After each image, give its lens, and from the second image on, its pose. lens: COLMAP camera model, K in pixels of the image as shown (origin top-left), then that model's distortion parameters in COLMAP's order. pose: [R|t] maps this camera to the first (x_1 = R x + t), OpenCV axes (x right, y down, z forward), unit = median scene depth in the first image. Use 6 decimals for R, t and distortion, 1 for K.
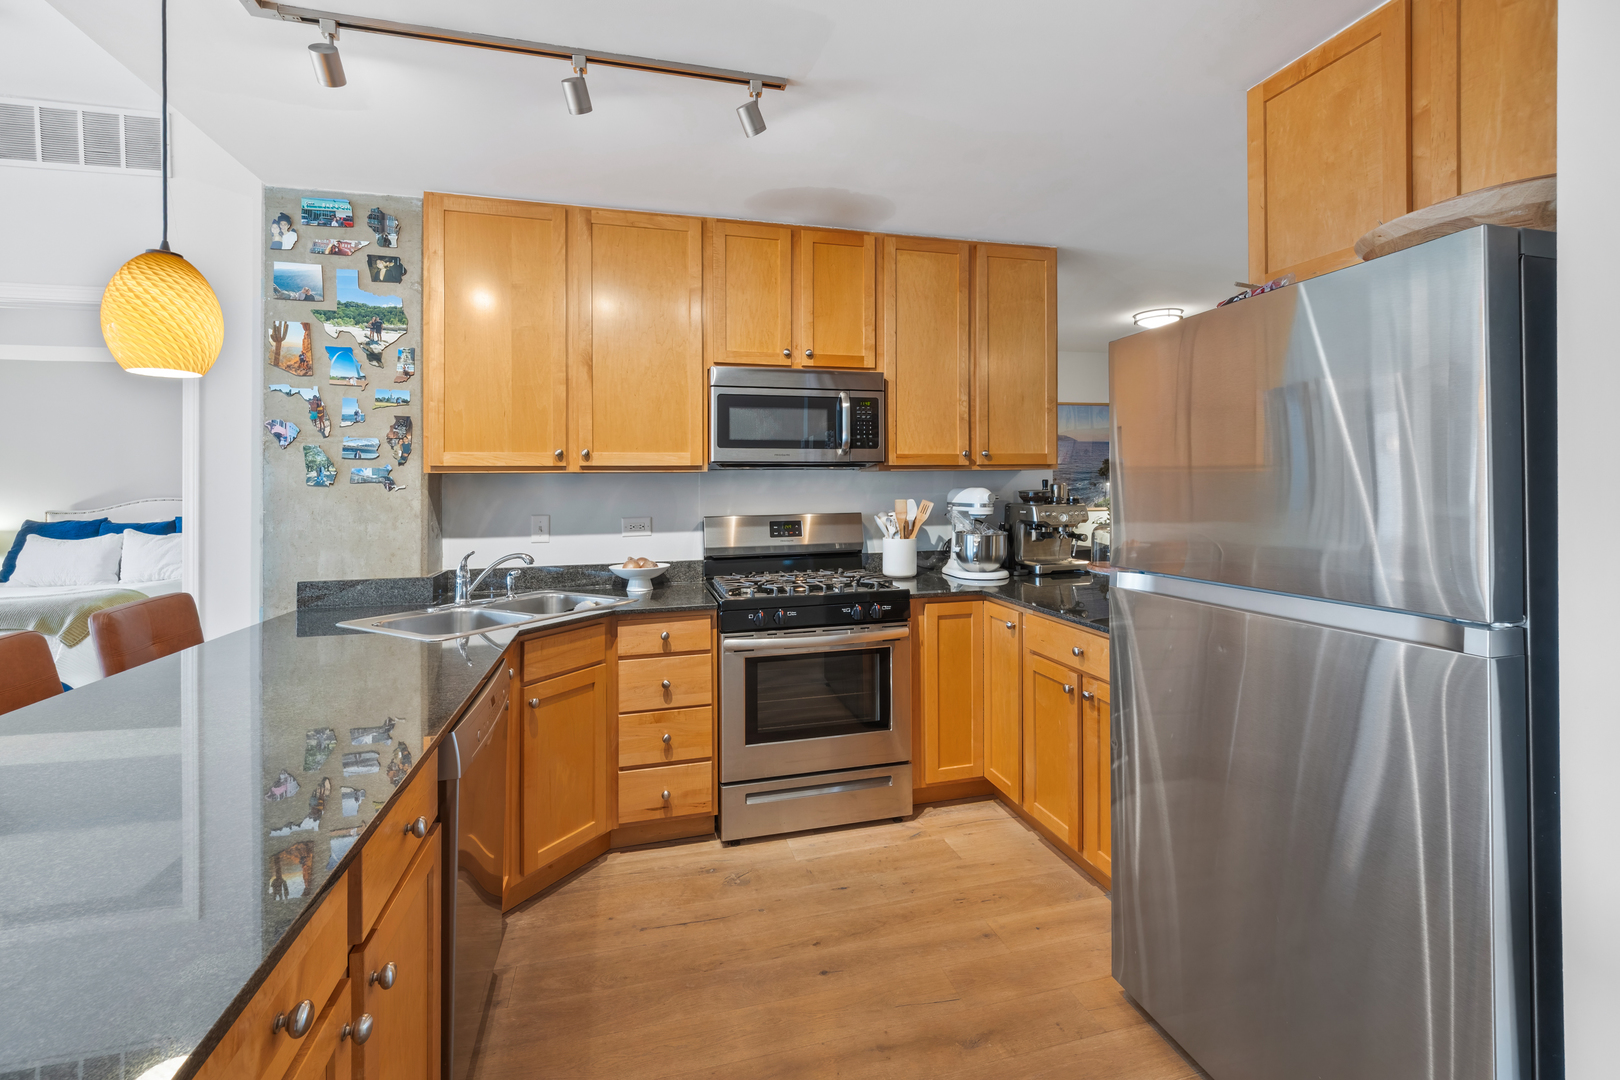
lens RADIAL K [[681.3, 0, 802.2], [0, 681.3, 488.8], [0, 0, 1]] dist [-0.003731, -0.000454]
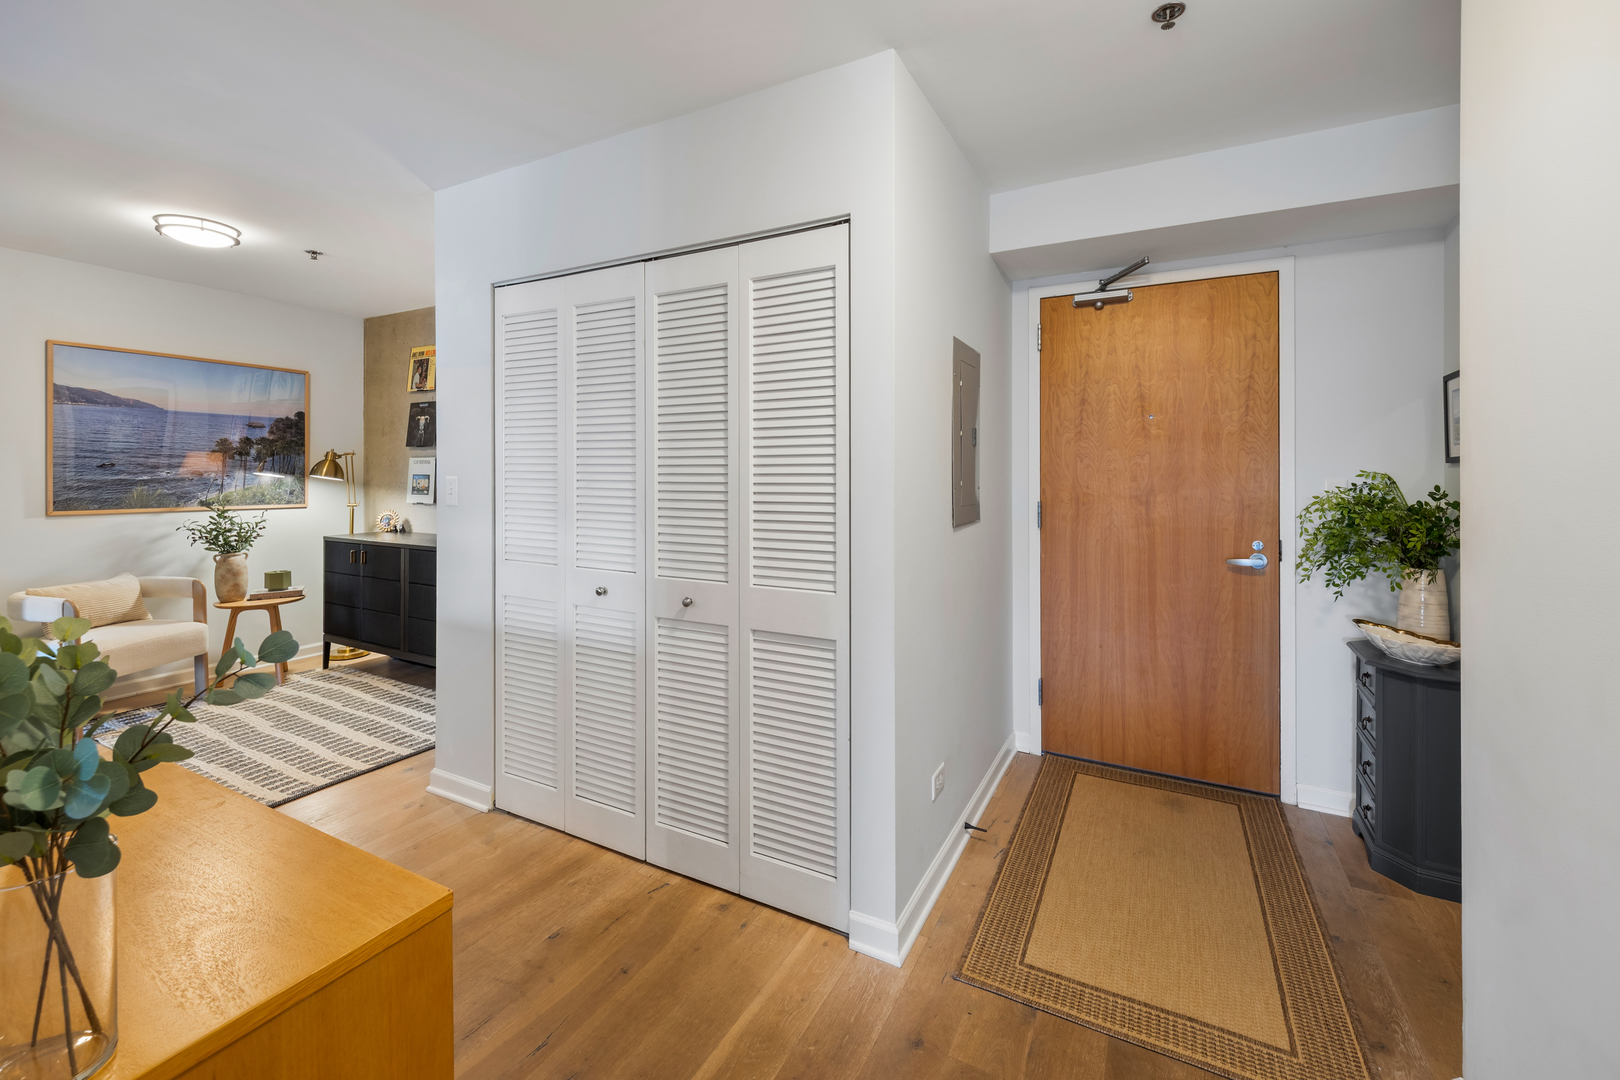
lens RADIAL K [[678.2, 0, 802.7], [0, 678.2, 482.5], [0, 0, 1]] dist [0.000637, 0.000170]
pose [[0.681867, 0.009917, 0.731409, 0.788776], [-0.013066, 0.999914, -0.001377, -0.007808], [-0.731360, -0.008618, 0.681937, 0.154528]]
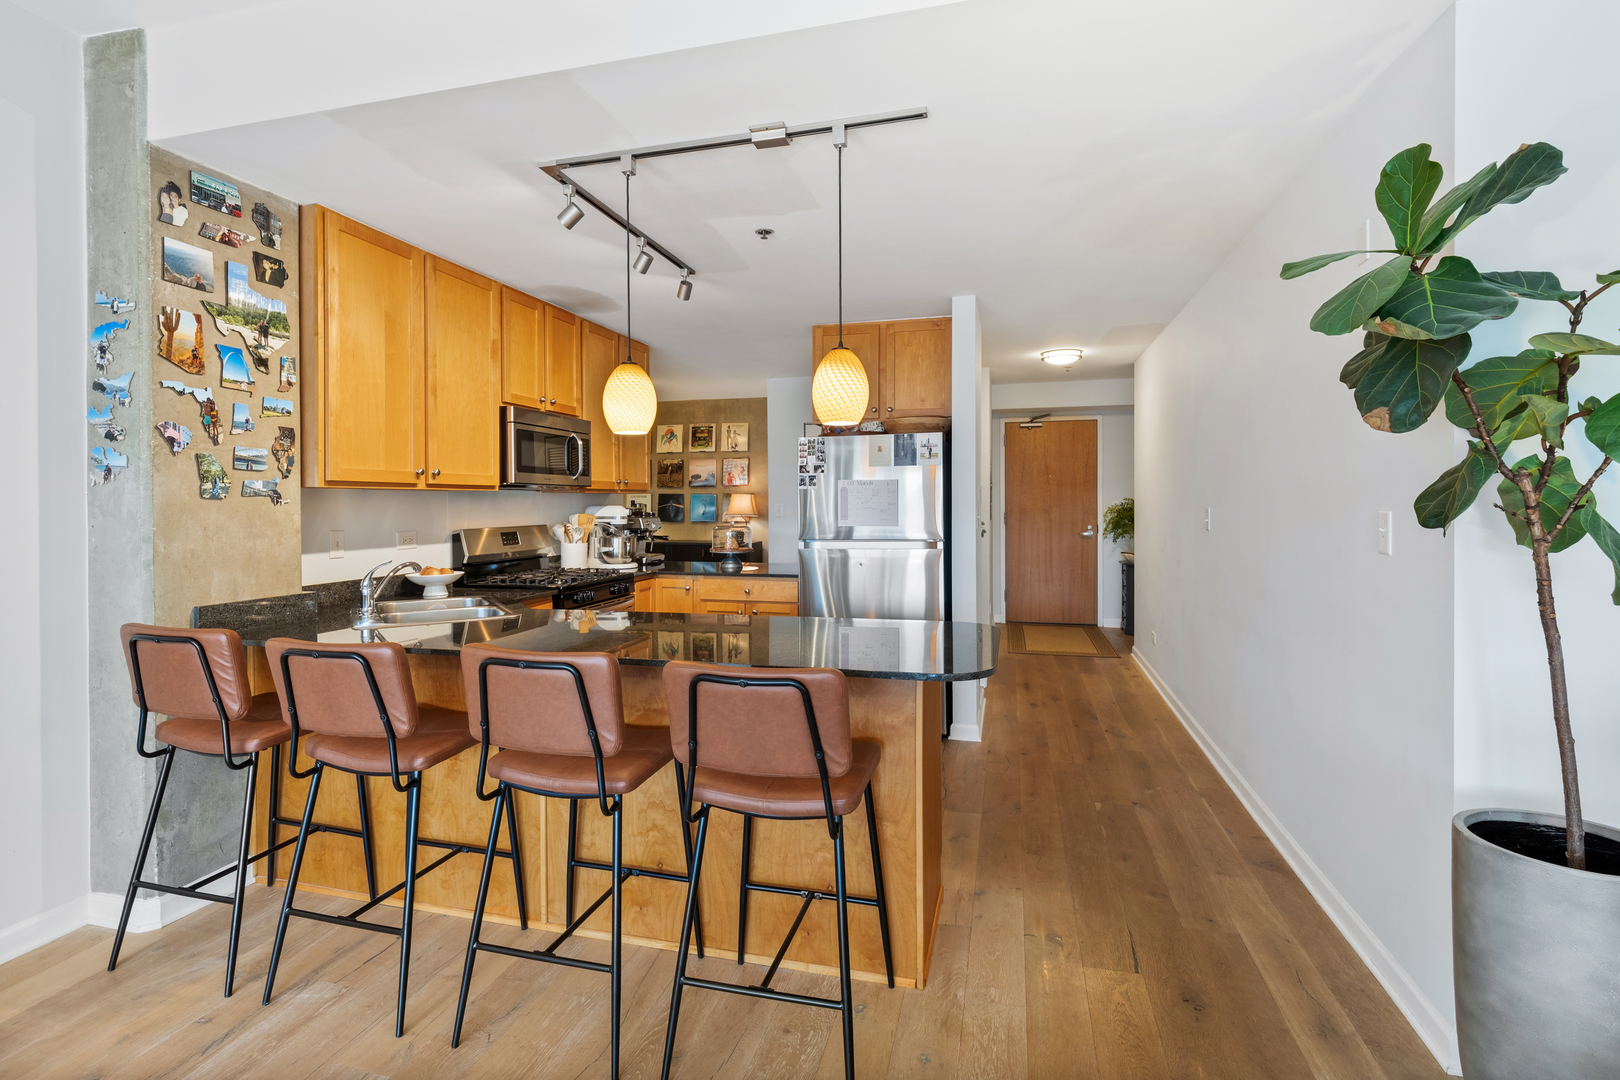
lens RADIAL K [[777.7, 0, 812.4], [0, 777.7, 513.0], [0, 0, 1]] dist [-0.012125, -0.000755]
pose [[0.486819, -0.003376, 0.873496, -1.189894], [0.000877, 0.999994, 0.003376, 0.011428], [-0.873502, -0.000877, 0.486819, -0.183123]]
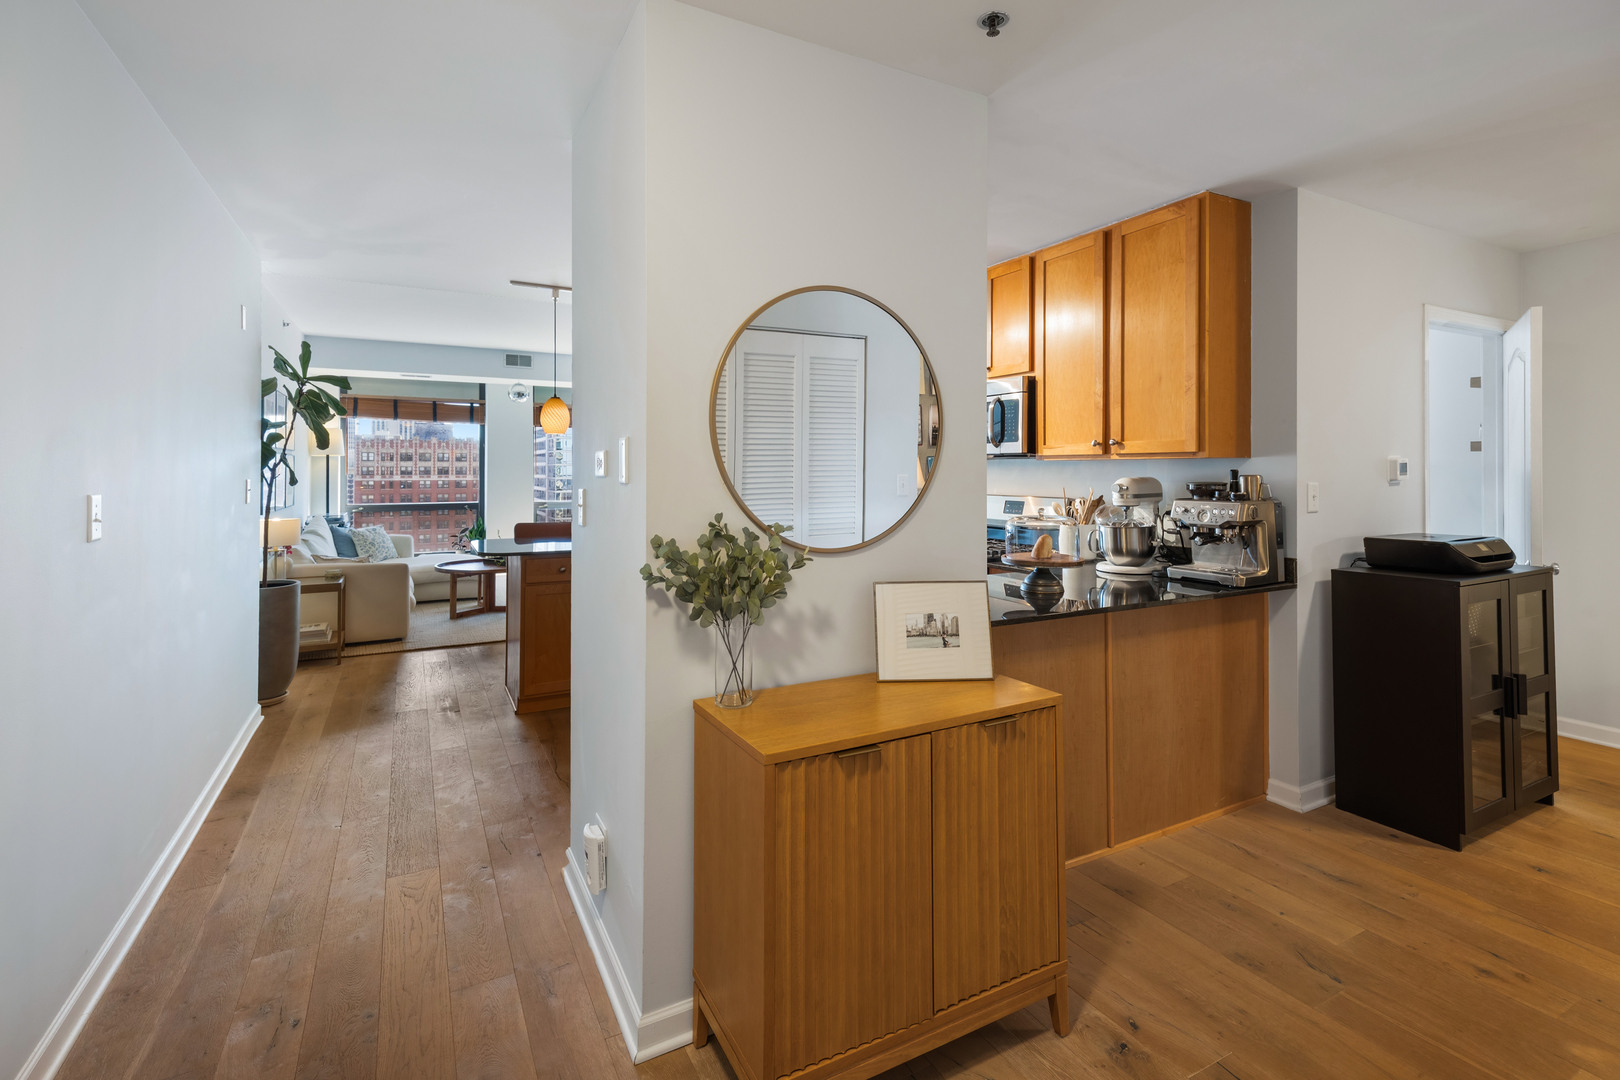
lens RADIAL K [[736.4, 0, 799.4], [0, 736.4, 464.2], [0, 0, 1]] dist [-0.001265, 0.000359]
pose [[0.225999, 0.005269, -0.974113, 1.442691], [-0.003475, 0.999983, 0.004602, -0.028645], [0.974121, 0.002345, 0.226013, 0.392320]]
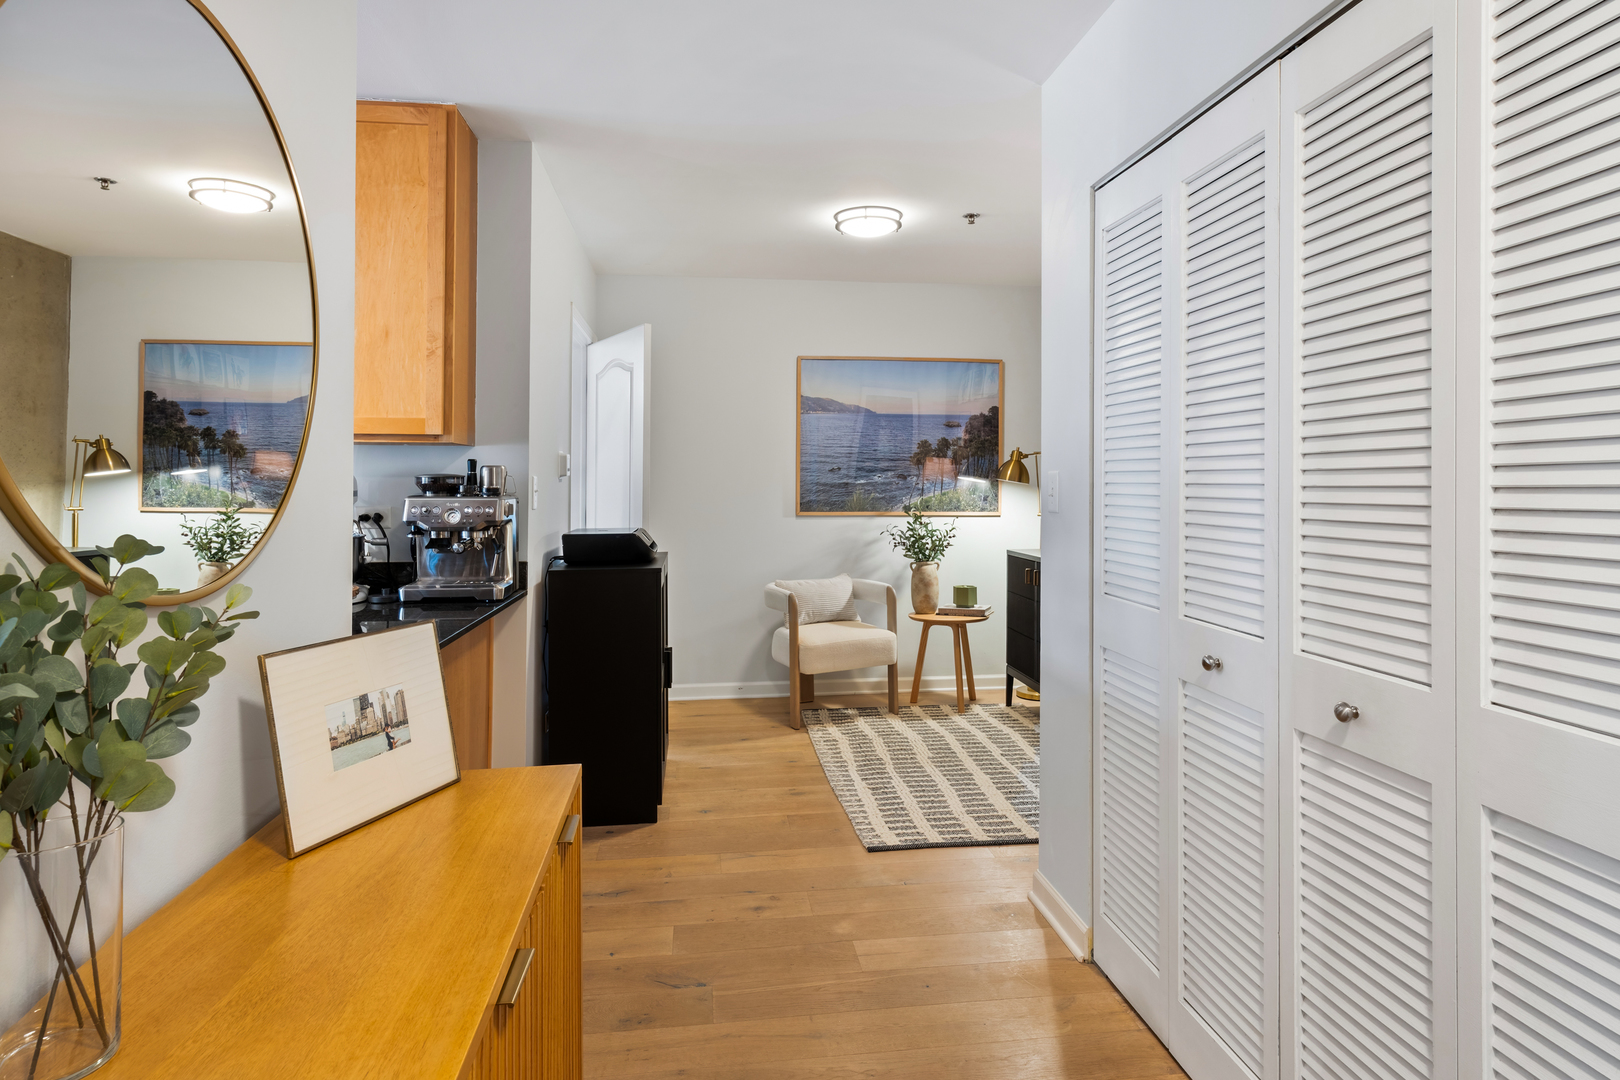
lens RADIAL K [[890.2, 0, 798.6], [0, 890.2, 484.1], [0, 0, 1]] dist [-0.002446, -0.000446]
pose [[0.989977, 0.017043, -0.140195, 1.045336], [-0.017208, 0.999852, 0.000033, 0.007791], [0.140175, 0.002380, 0.990124, 0.247713]]
